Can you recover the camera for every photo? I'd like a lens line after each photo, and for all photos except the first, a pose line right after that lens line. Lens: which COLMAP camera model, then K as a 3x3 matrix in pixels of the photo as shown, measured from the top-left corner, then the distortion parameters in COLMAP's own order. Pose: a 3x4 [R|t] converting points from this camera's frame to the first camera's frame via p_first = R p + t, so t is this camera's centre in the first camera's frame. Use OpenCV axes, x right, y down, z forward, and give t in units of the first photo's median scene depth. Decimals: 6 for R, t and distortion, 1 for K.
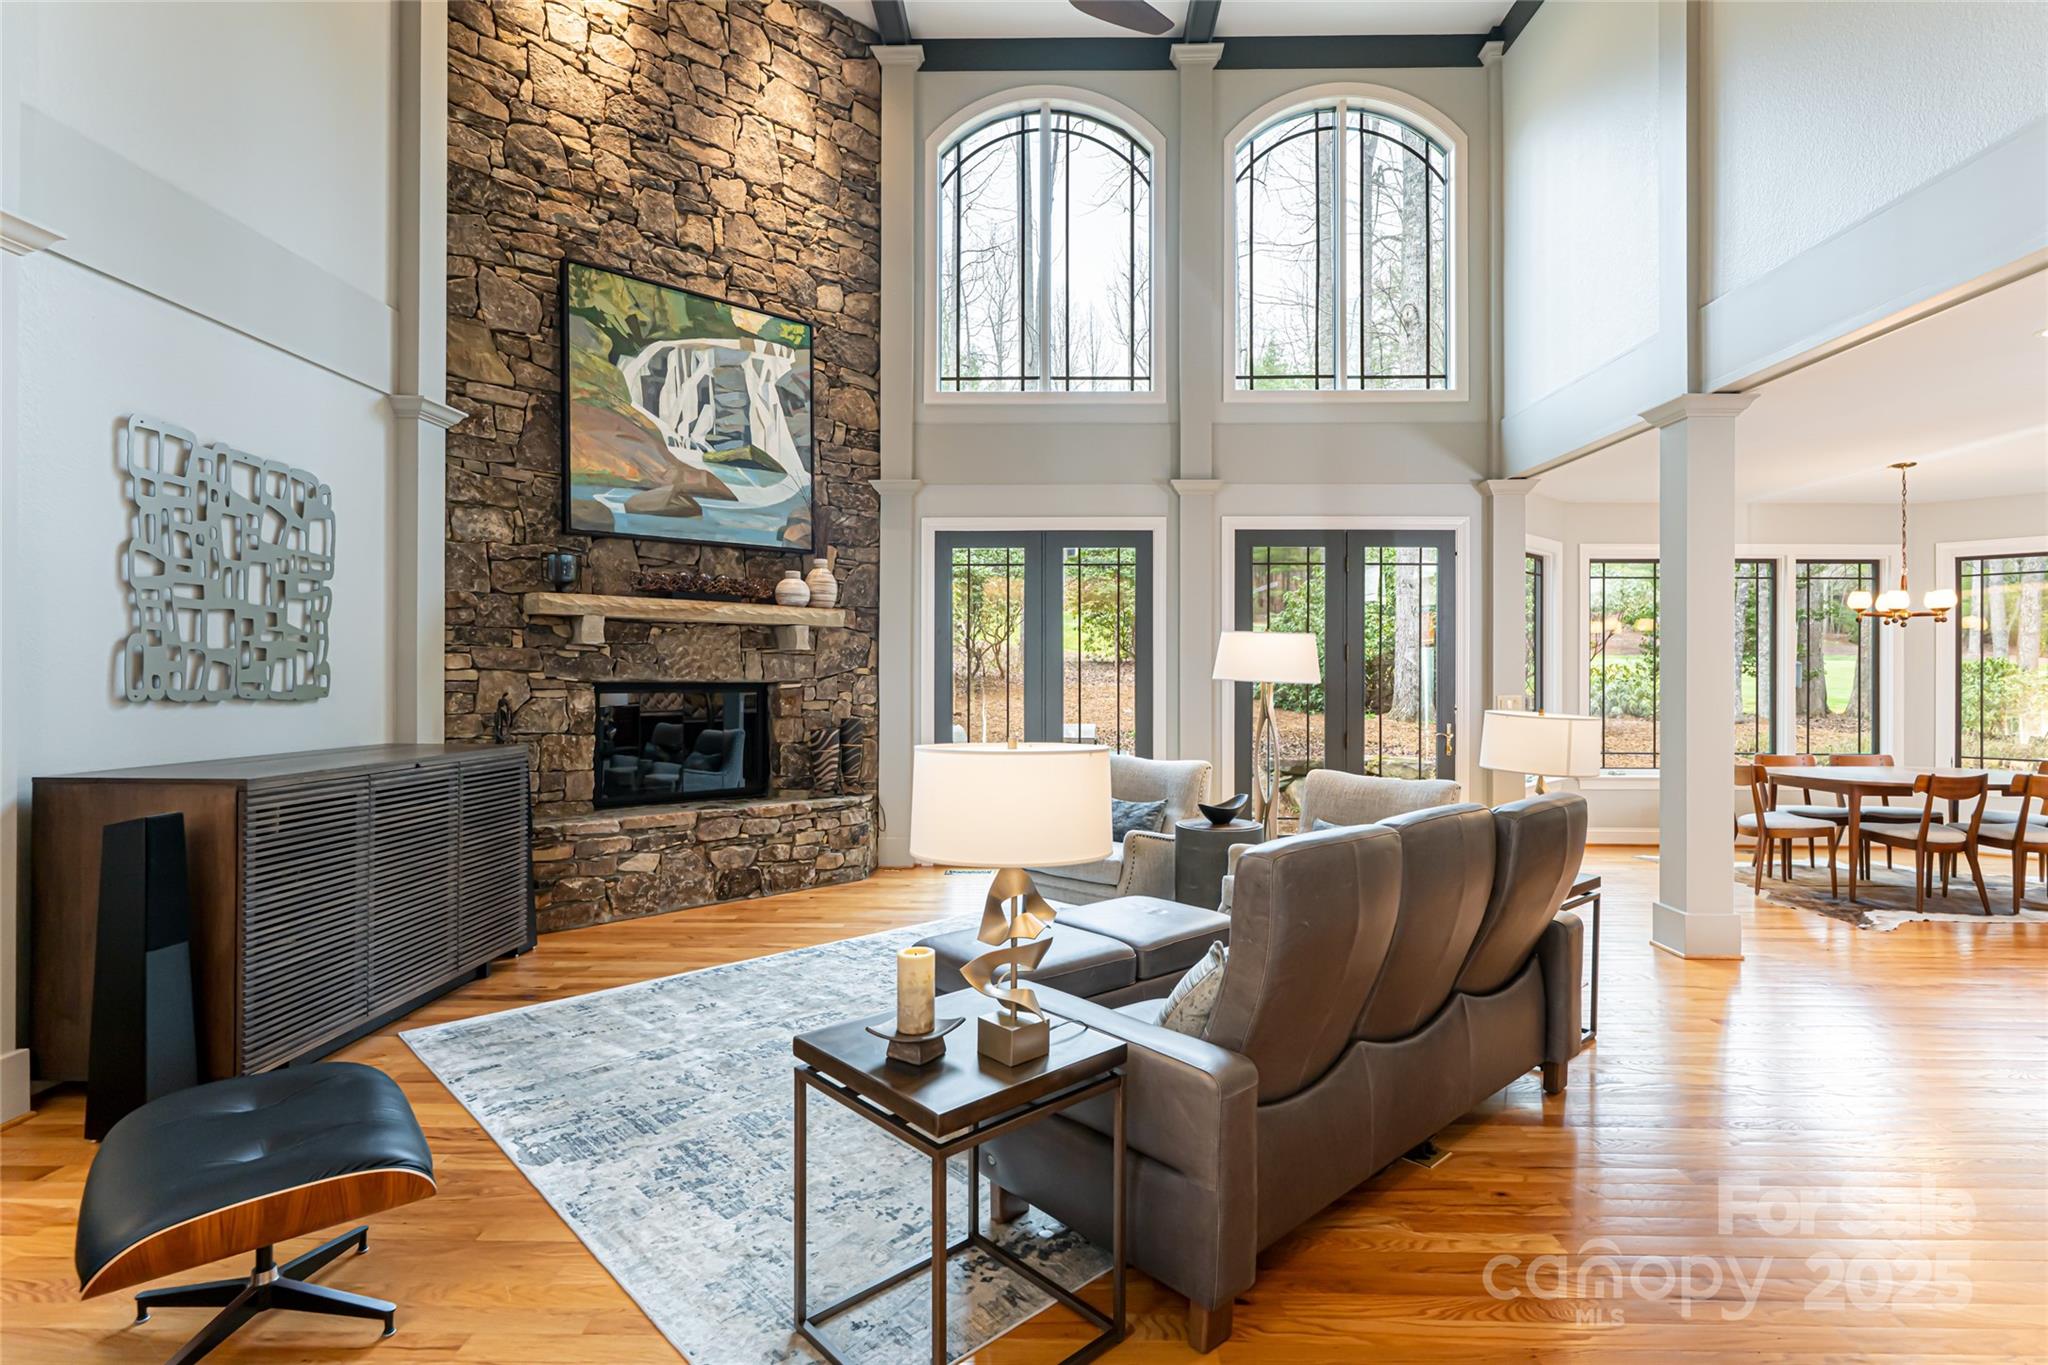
lens RADIAL K [[989.5, 0, 1032.5], [0, 989.5, 678.1], [0, 0, 1]] dist [-0.003908, -0.000732]
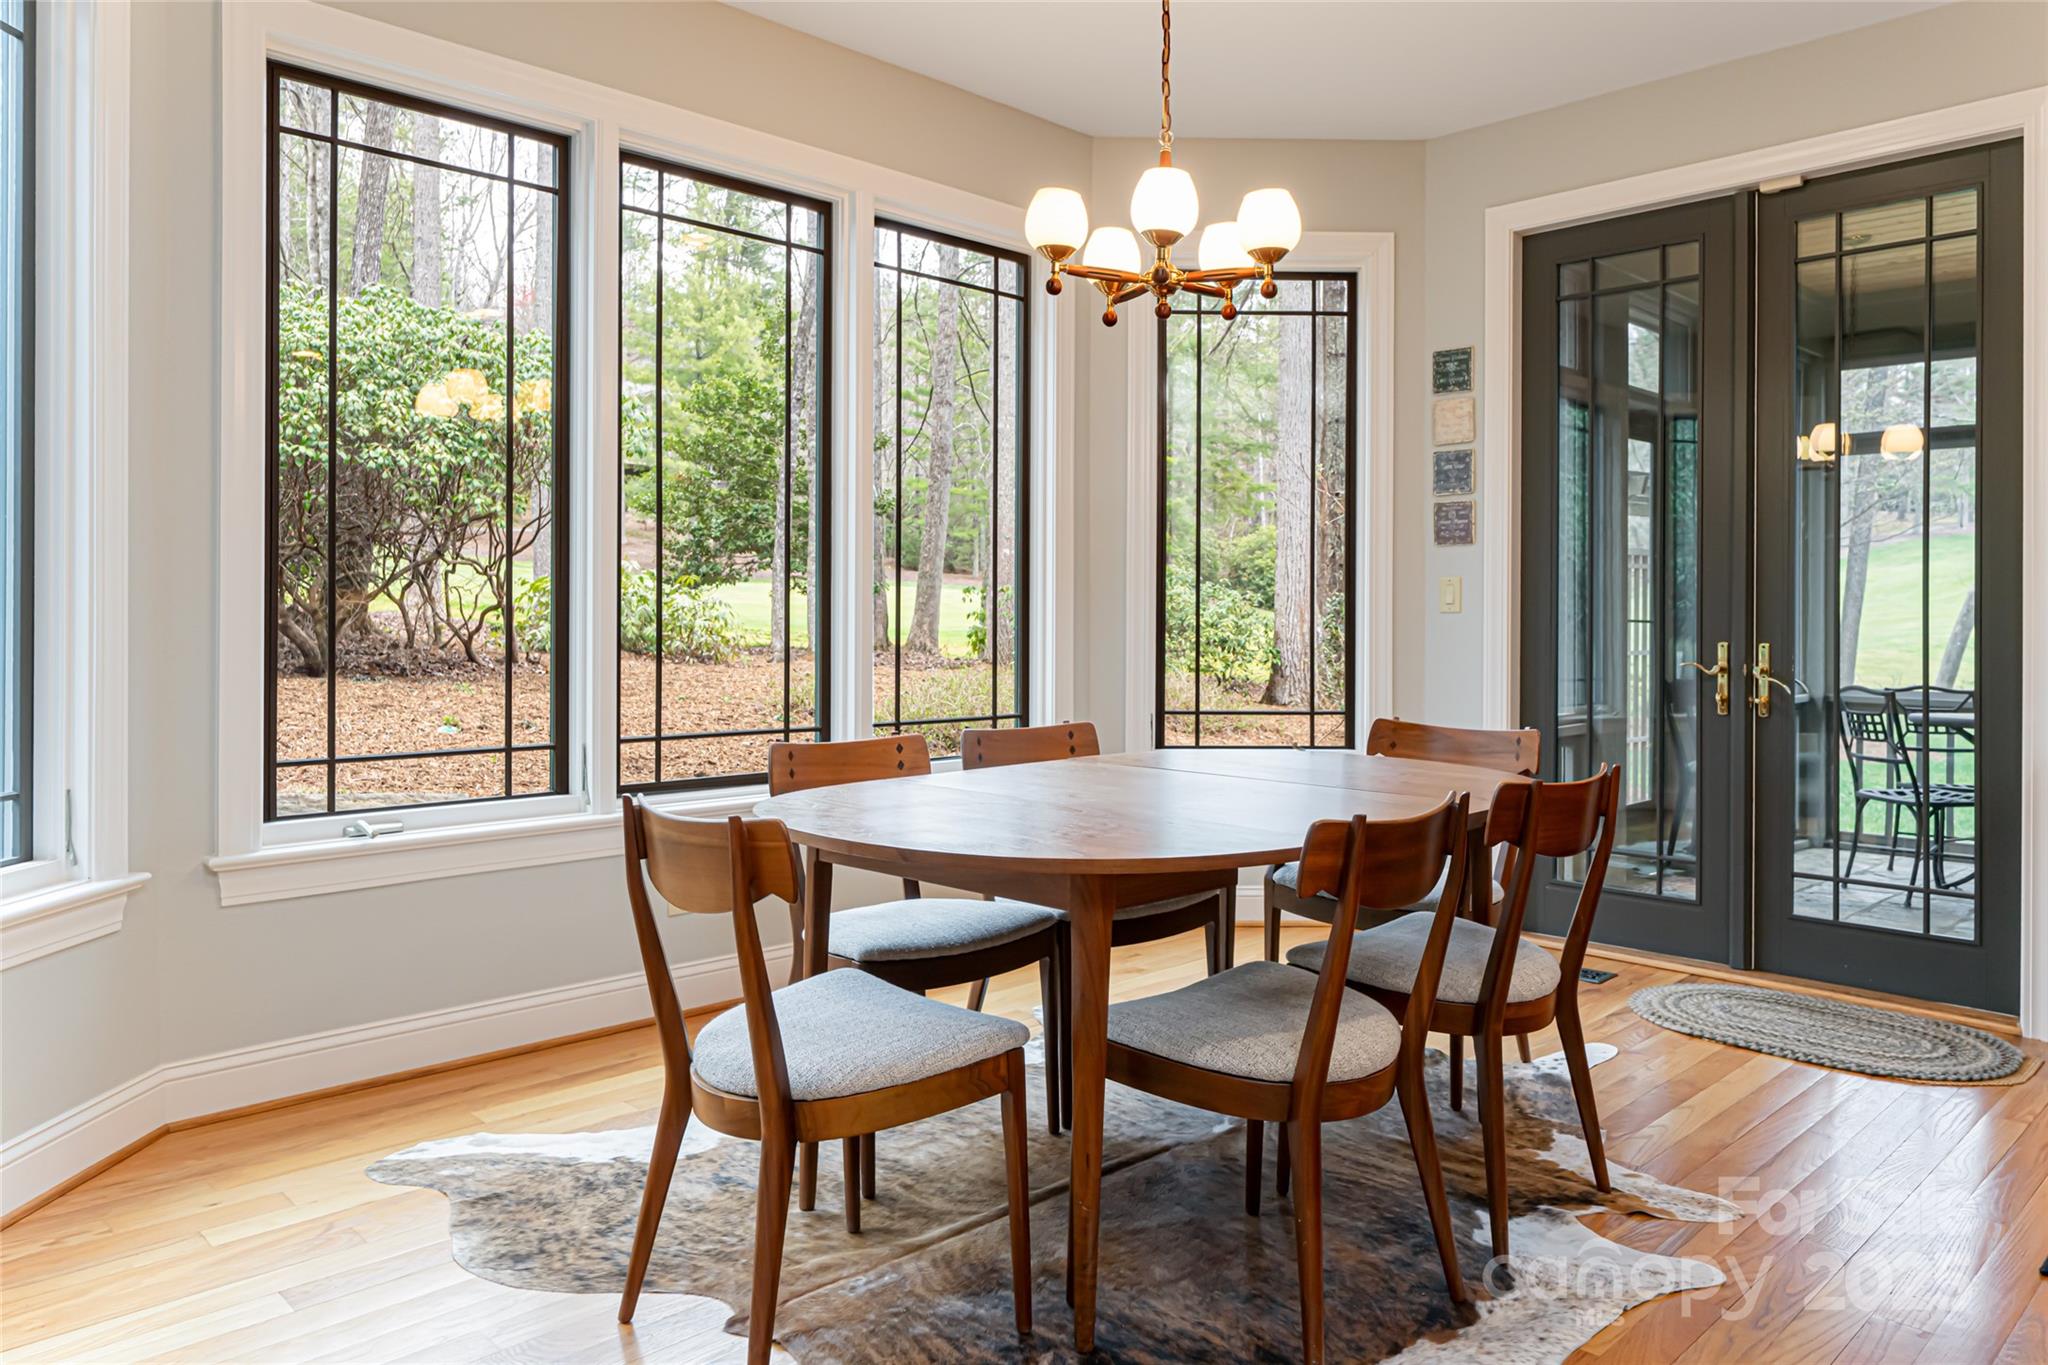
lens RADIAL K [[1374.9, 0, 1021.6], [0, 1374.9, 670.5], [0, 0, 1]] dist [-0.002930, -0.000705]
pose [[0.716017, -0.027315, 0.697548, 0.590623], [-0.002417, 0.999131, 0.041605, 0.041721], [-0.698079, -0.031475, 0.715329, 0.773911]]
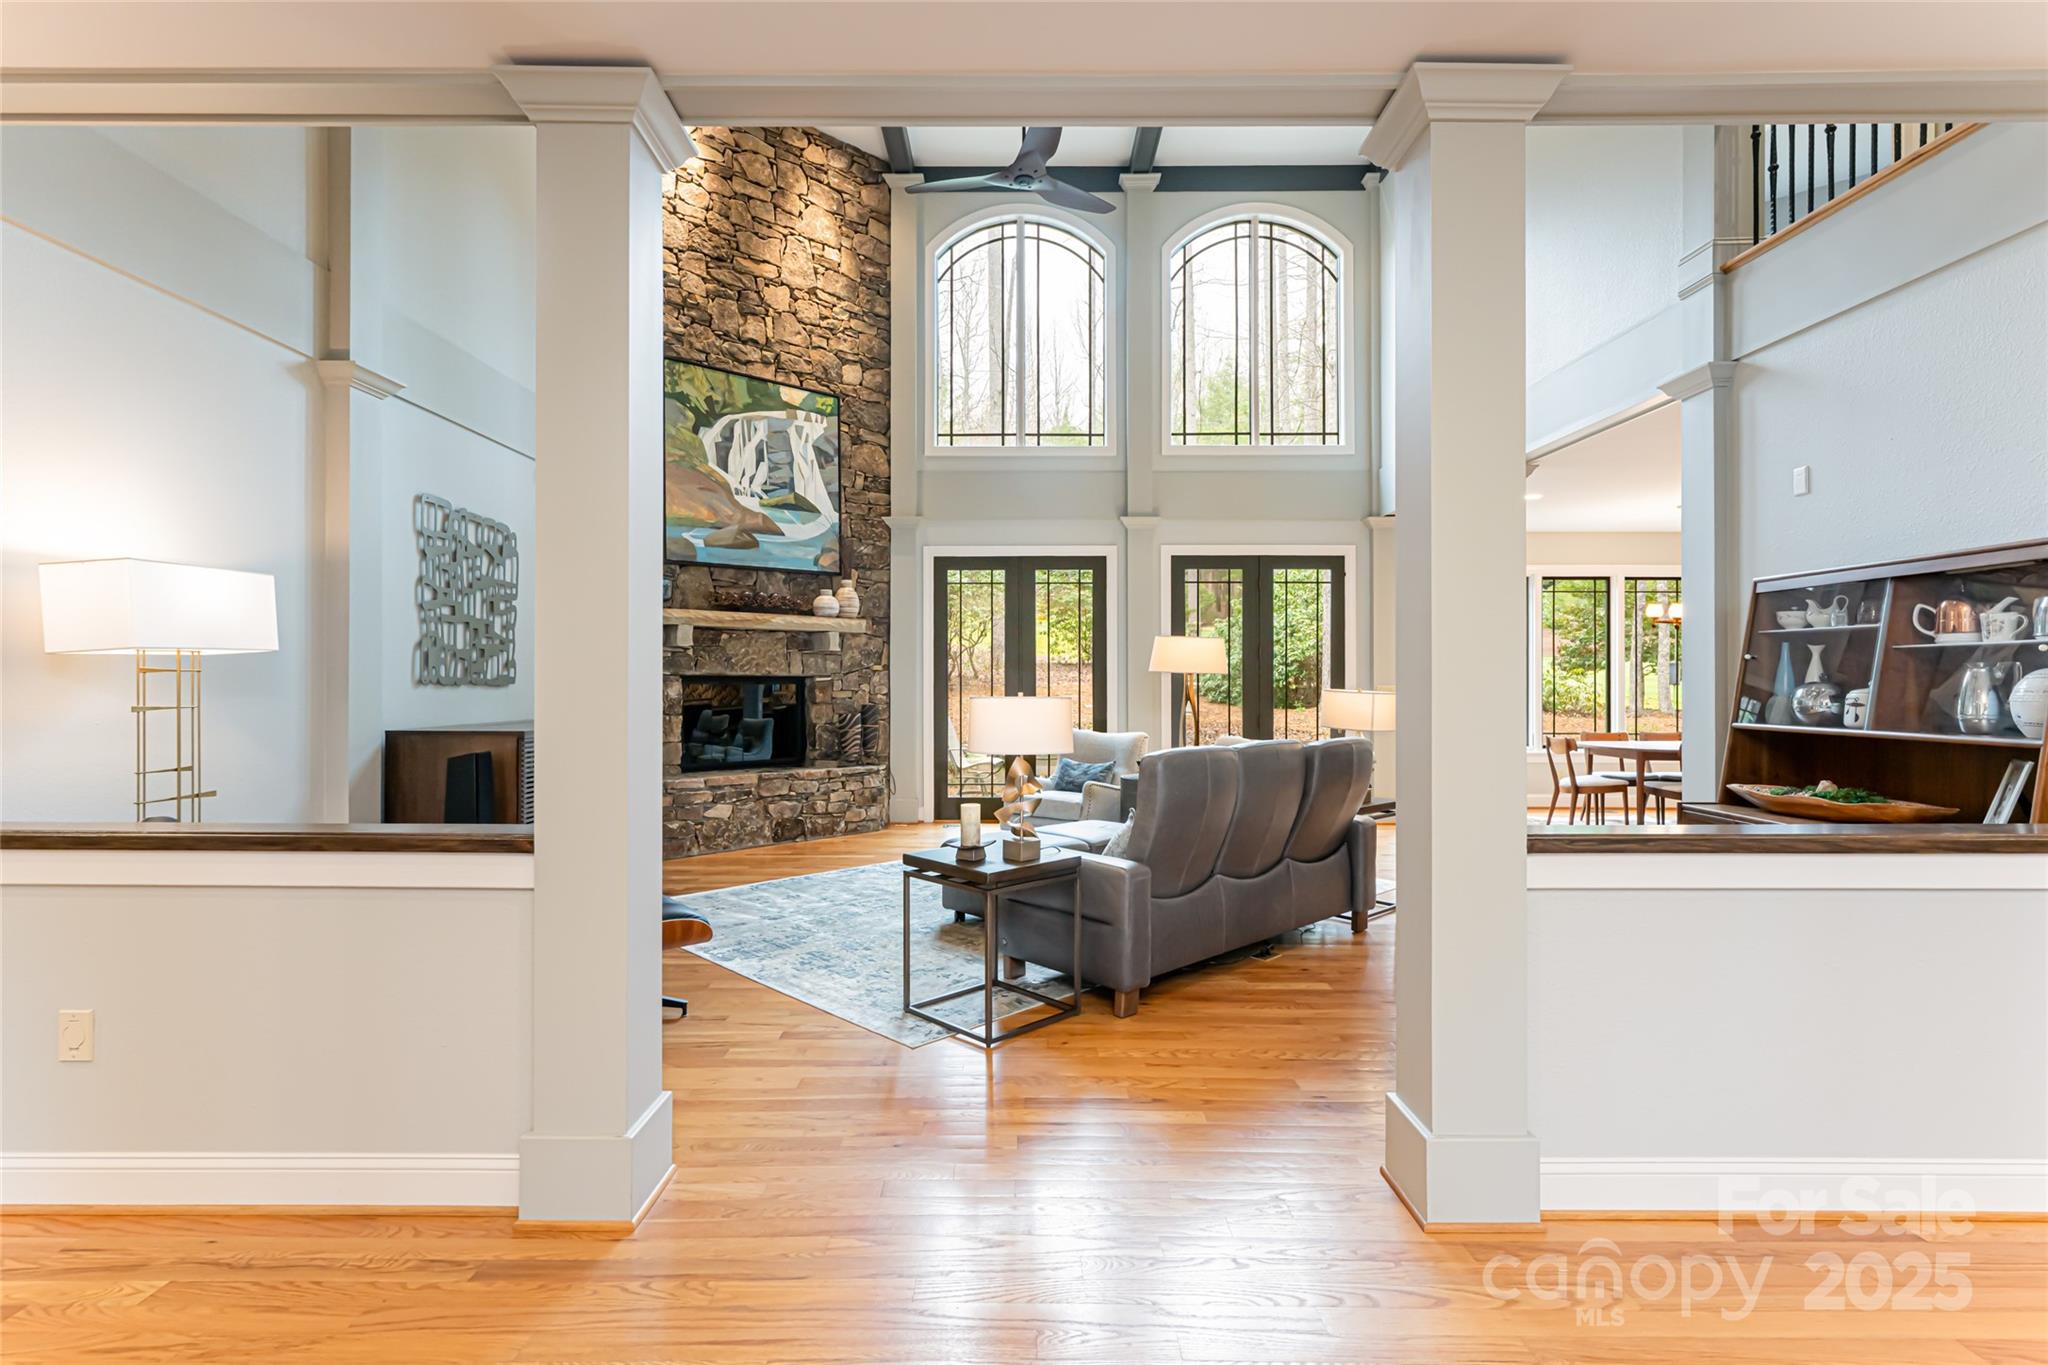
lens RADIAL K [[978.8, 0, 1013.0], [0, 978.8, 679.2], [0, 0, 1]] dist [-0.000493, -0.000035]
pose [[0.999862, -0.002692, 0.016388, -0.021727], [0.002750, 0.999990, -0.003471, 0.014101], [-0.016378, 0.003516, 0.999860, -0.291461]]
